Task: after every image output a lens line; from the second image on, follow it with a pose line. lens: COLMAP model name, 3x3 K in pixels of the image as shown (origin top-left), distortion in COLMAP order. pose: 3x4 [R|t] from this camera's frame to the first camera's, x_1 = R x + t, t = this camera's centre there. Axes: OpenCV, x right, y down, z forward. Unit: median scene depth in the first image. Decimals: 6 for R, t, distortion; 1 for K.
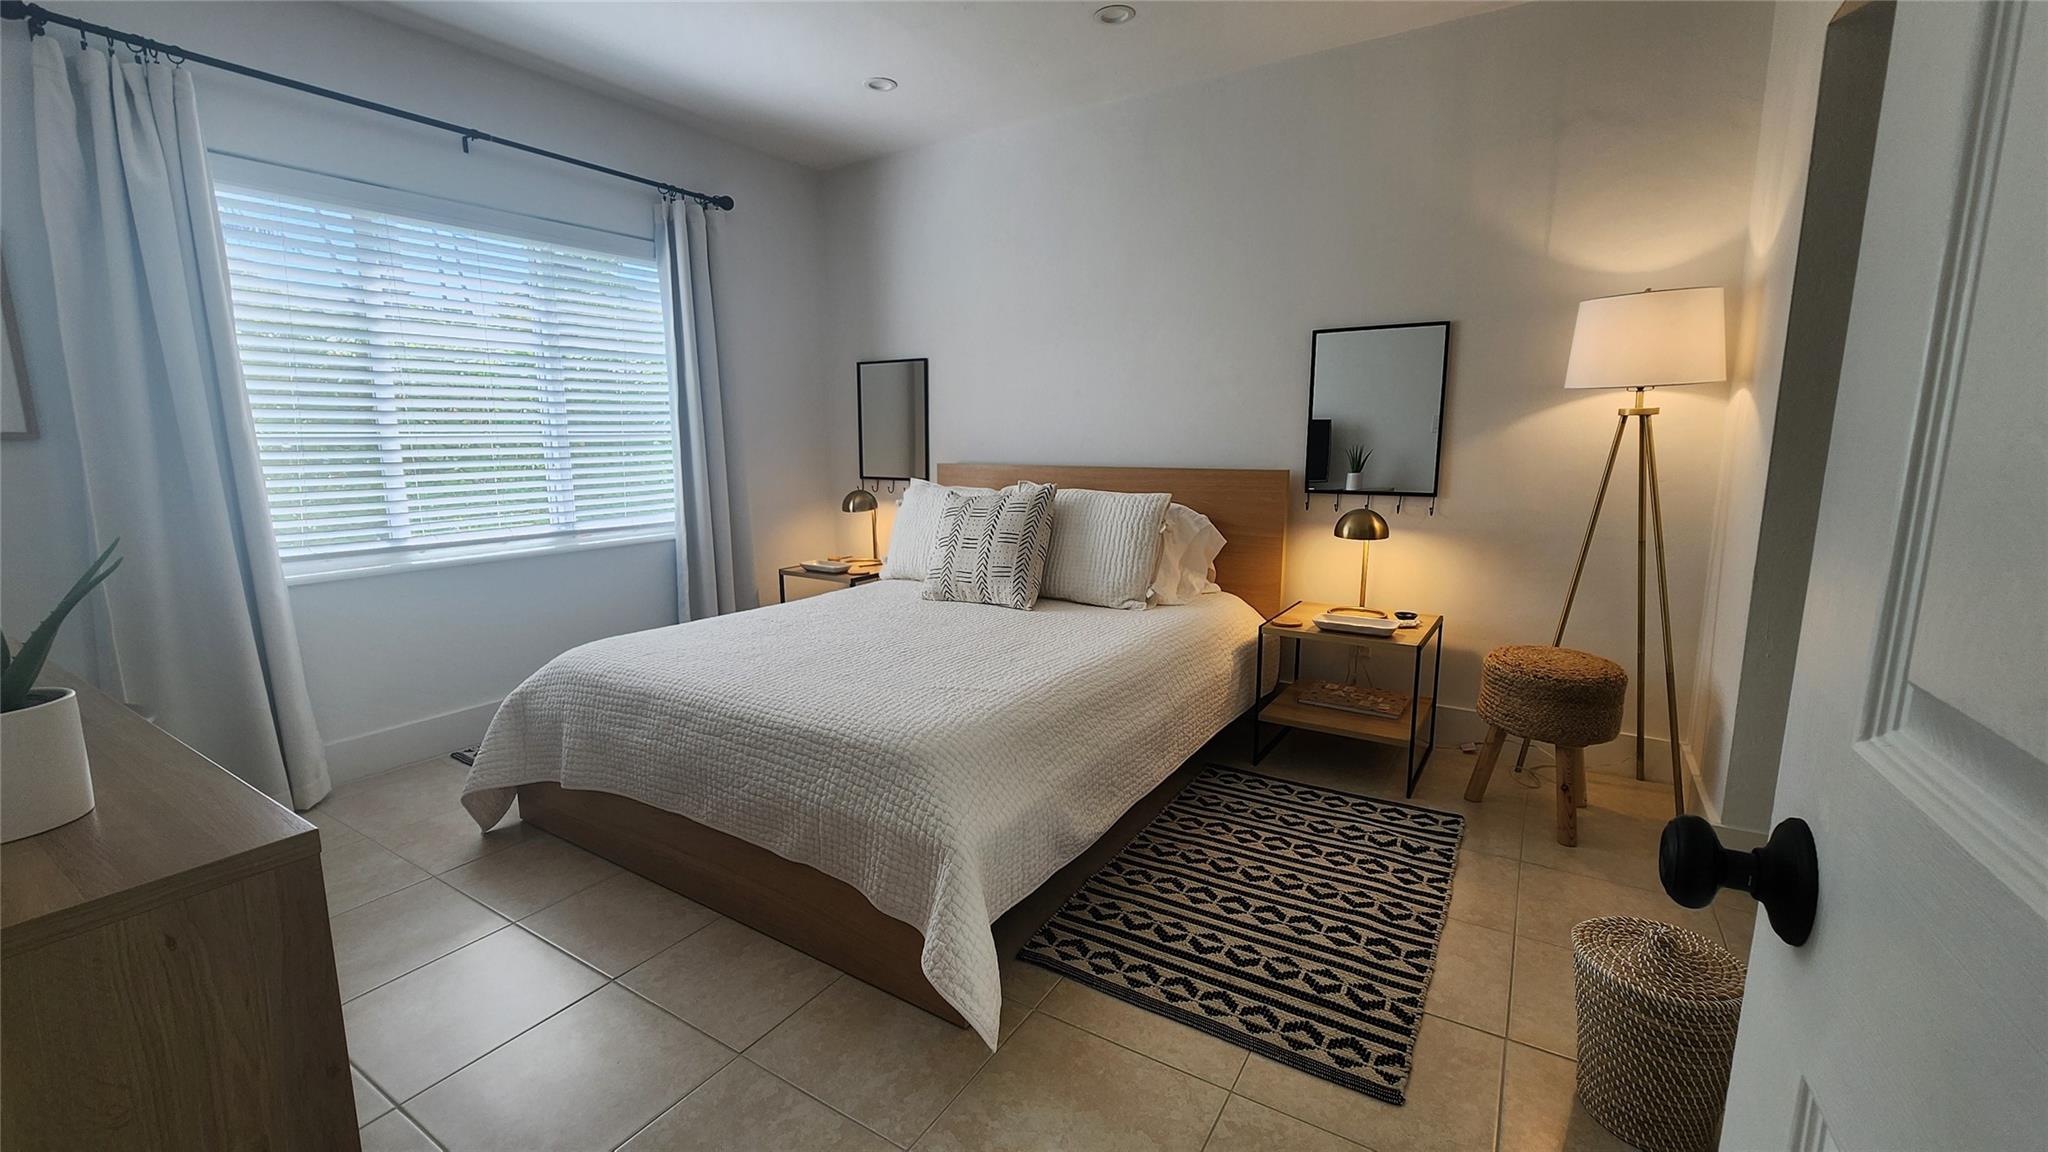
lens RADIAL K [[848.8, 0, 1010.2], [0, 848.8, 578.0], [0, 0, 1]] dist [0.001293, 0.000453]
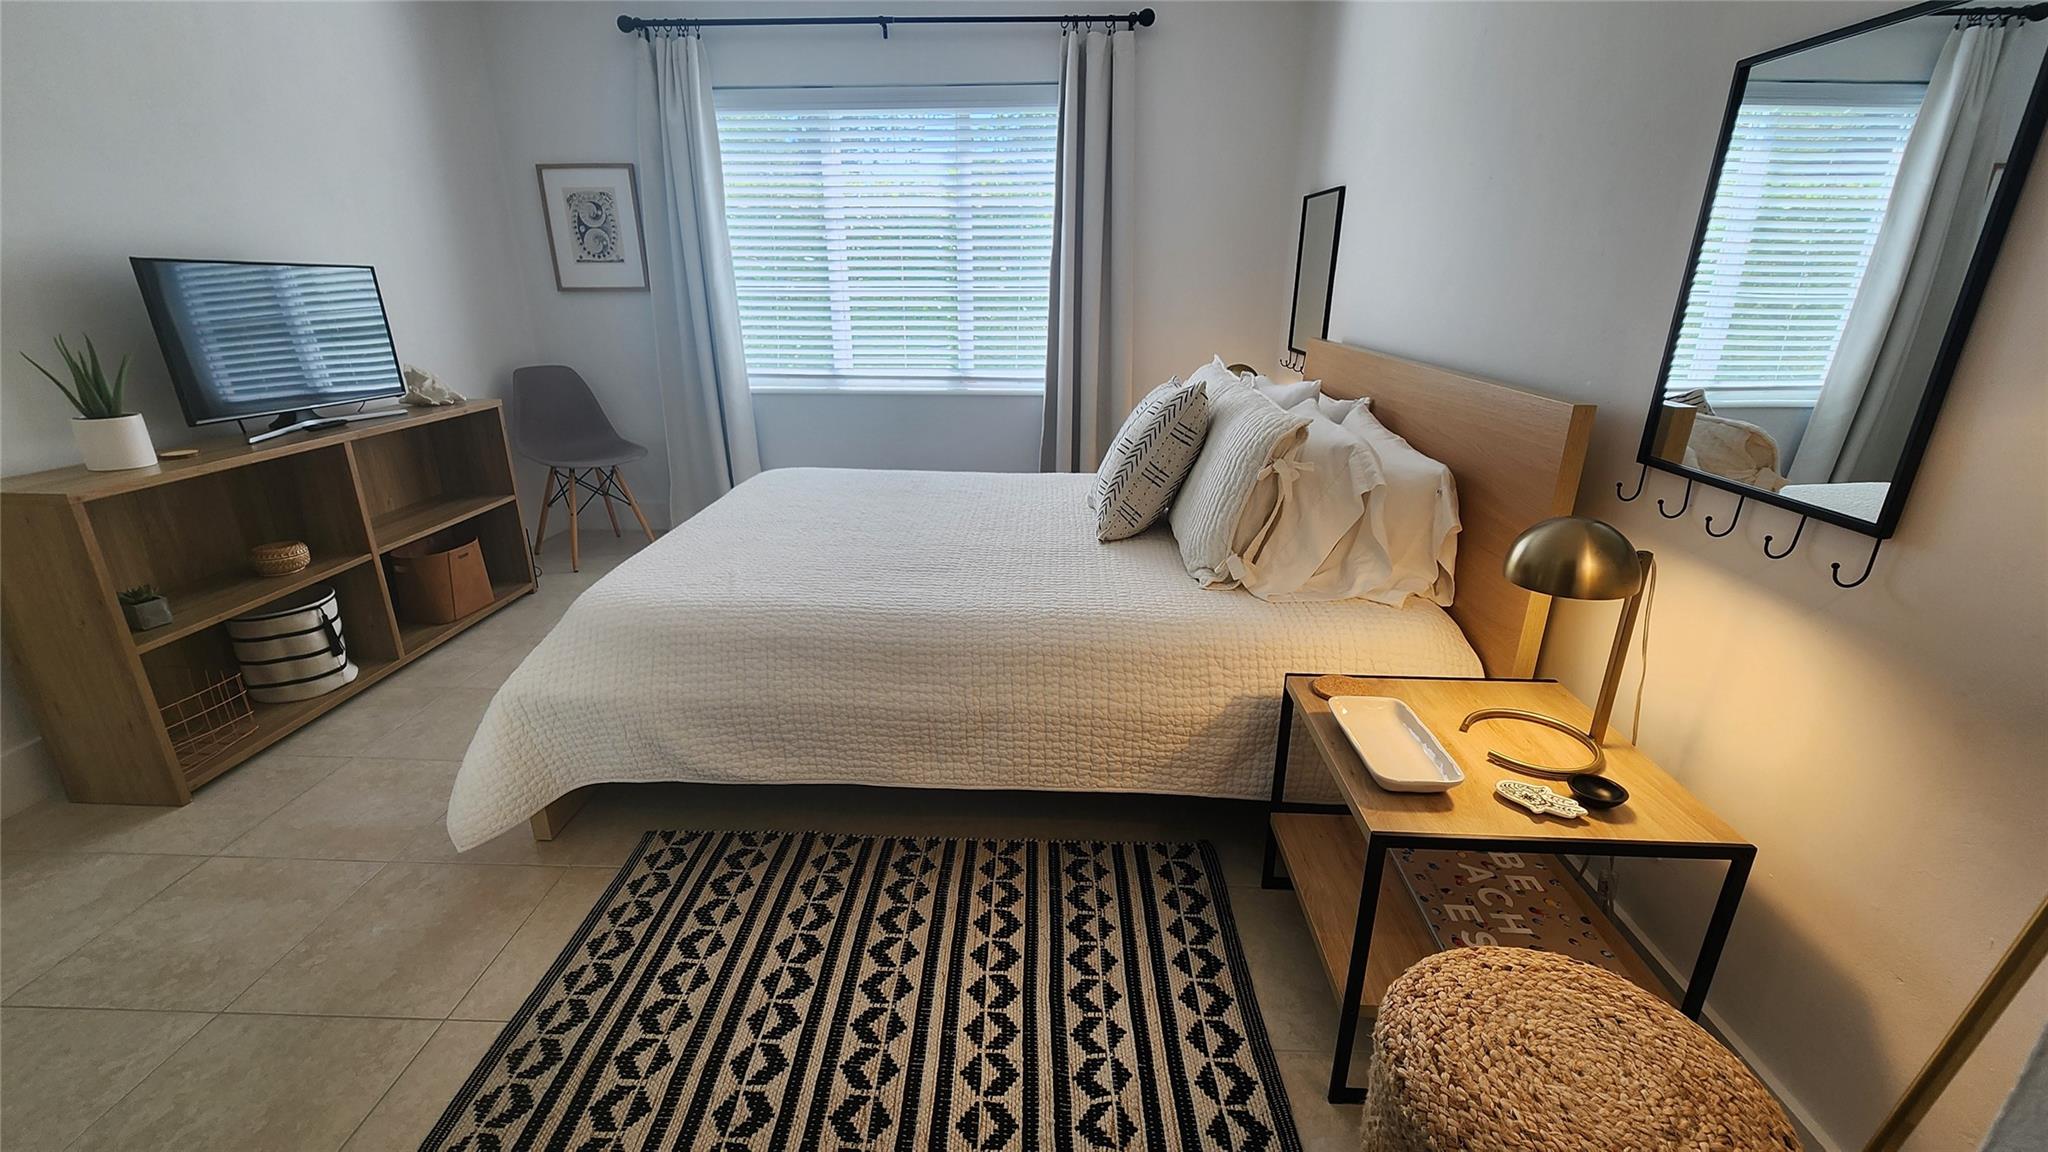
lens RADIAL K [[848.8, 0, 1008.7], [0, 848.8, 578.7], [0, 0, 1]] dist [0.001293, 0.000453]
pose [[0.498128, 0.298907, -0.813956, 0.707509], [-0.149120, 0.954251, 0.259168, -0.135122], [0.854185, -0.007721, 0.519912, 0.602178]]
